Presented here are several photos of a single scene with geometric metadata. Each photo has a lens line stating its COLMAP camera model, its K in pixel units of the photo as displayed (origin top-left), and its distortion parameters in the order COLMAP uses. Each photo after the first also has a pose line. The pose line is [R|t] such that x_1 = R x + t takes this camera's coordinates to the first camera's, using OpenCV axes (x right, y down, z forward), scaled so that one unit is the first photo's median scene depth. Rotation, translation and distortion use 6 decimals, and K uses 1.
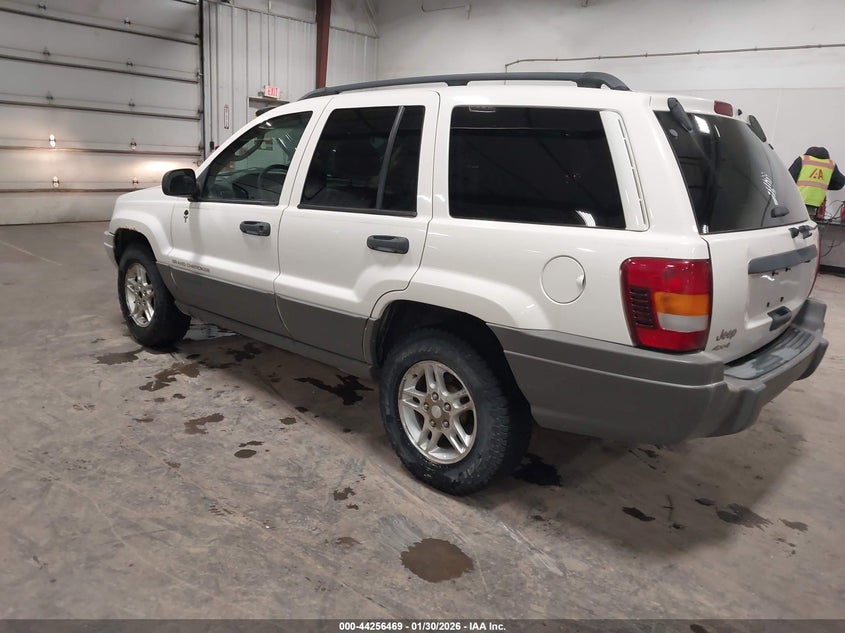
lens RADIAL K [[668.7, 0, 431.8], [0, 668.7, 313.2], [0, 0, 1]] dist [0.004687, -0.003746]
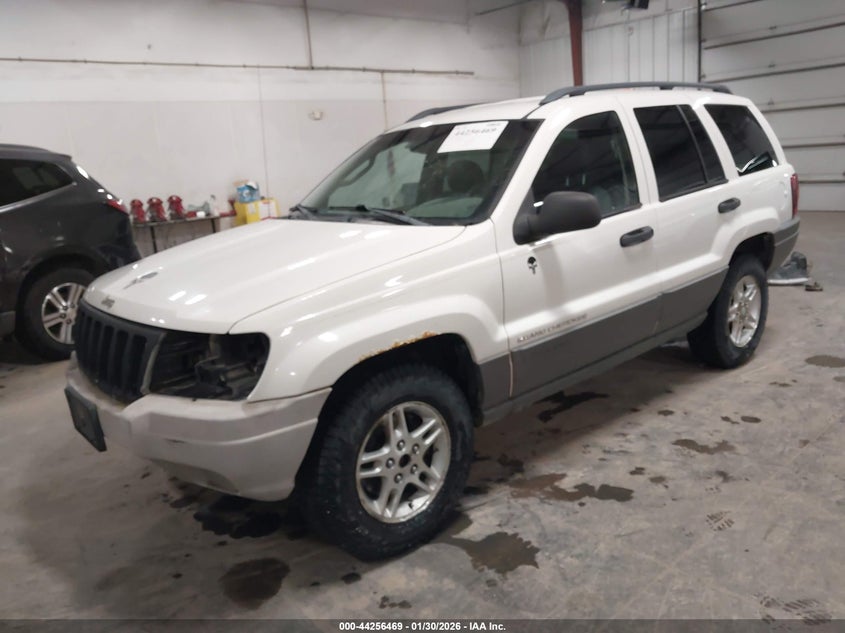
lens RADIAL K [[668.7, 0, 431.8], [0, 668.7, 313.2], [0, 0, 1]] dist [0.004687, -0.003746]
pose [[0.104787, -0.285581, 0.952609, -1.191050], [0.314011, 0.918380, 0.240778, -0.337920], [-0.943619, 0.273900, 0.185910, 1.118155]]
